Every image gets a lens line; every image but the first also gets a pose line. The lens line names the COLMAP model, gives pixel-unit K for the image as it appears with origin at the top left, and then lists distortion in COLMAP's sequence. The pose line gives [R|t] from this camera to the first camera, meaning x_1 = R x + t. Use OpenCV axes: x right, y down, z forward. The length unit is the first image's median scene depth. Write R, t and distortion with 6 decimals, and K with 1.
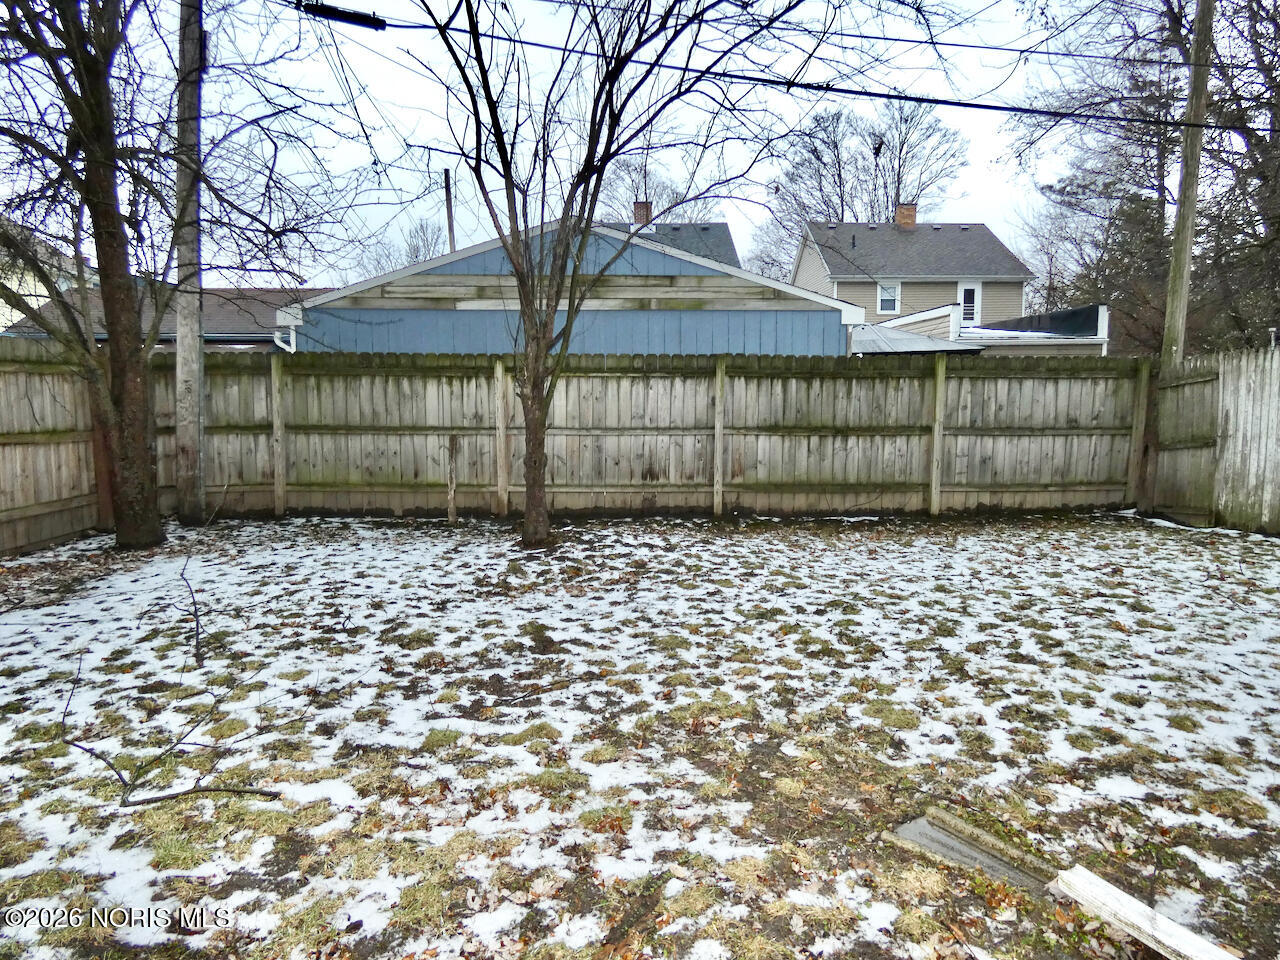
lens RADIAL K [[801.4, 0, 646.9], [0, 801.4, 478.9], [0, 0, 1]] dist [0.051248, 0.000116]
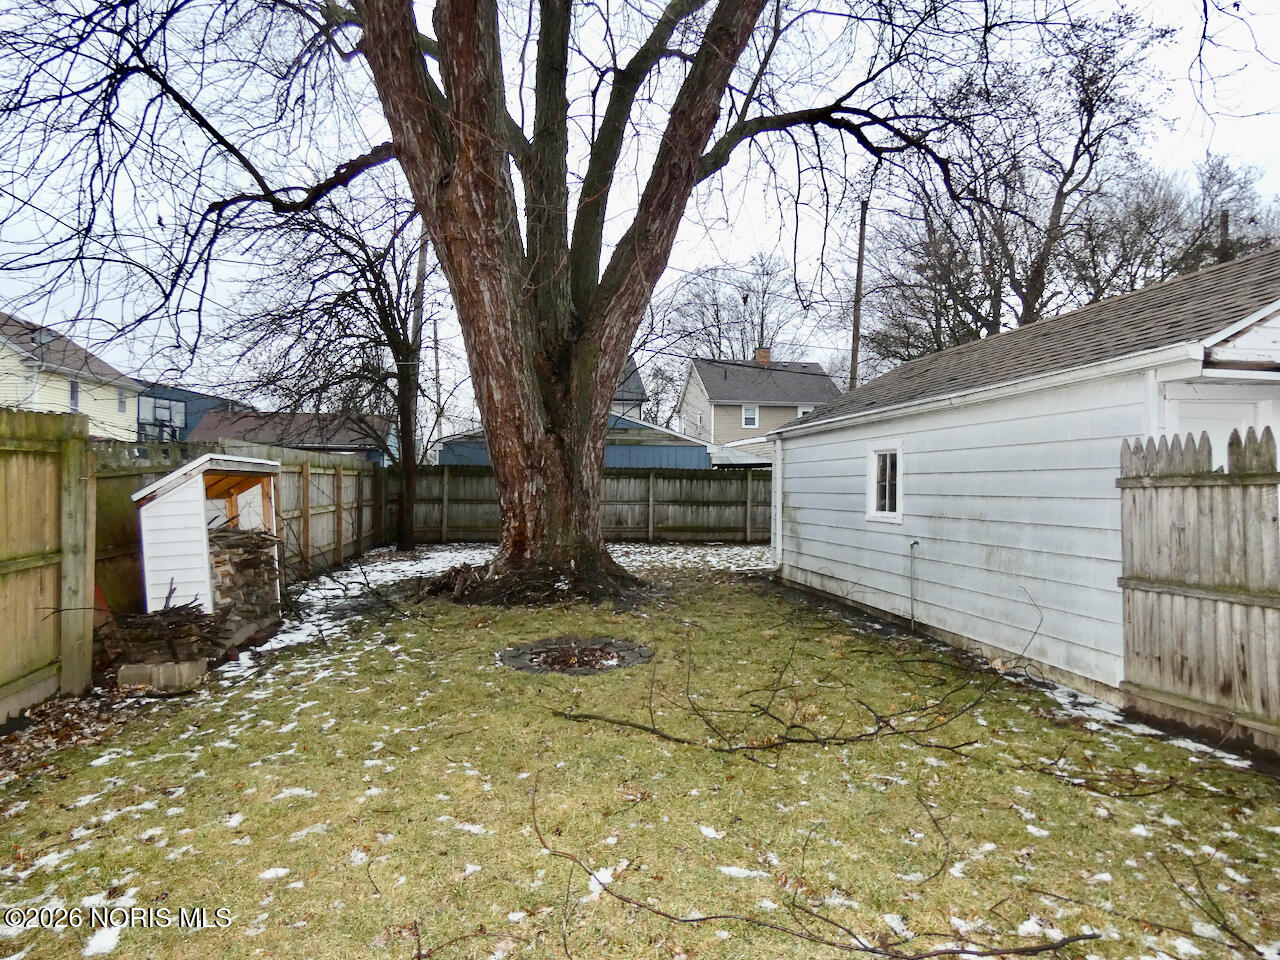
lens RADIAL K [[801.4, 0, 646.9], [0, 801.4, 478.9], [0, 0, 1]] dist [0.051248, 0.000116]
pose [[0.991157, 0.010010, 0.132317, -0.204511], [0.004277, 0.994222, -0.107257, 0.106213], [-0.132626, 0.106874, 0.985387, -1.119325]]
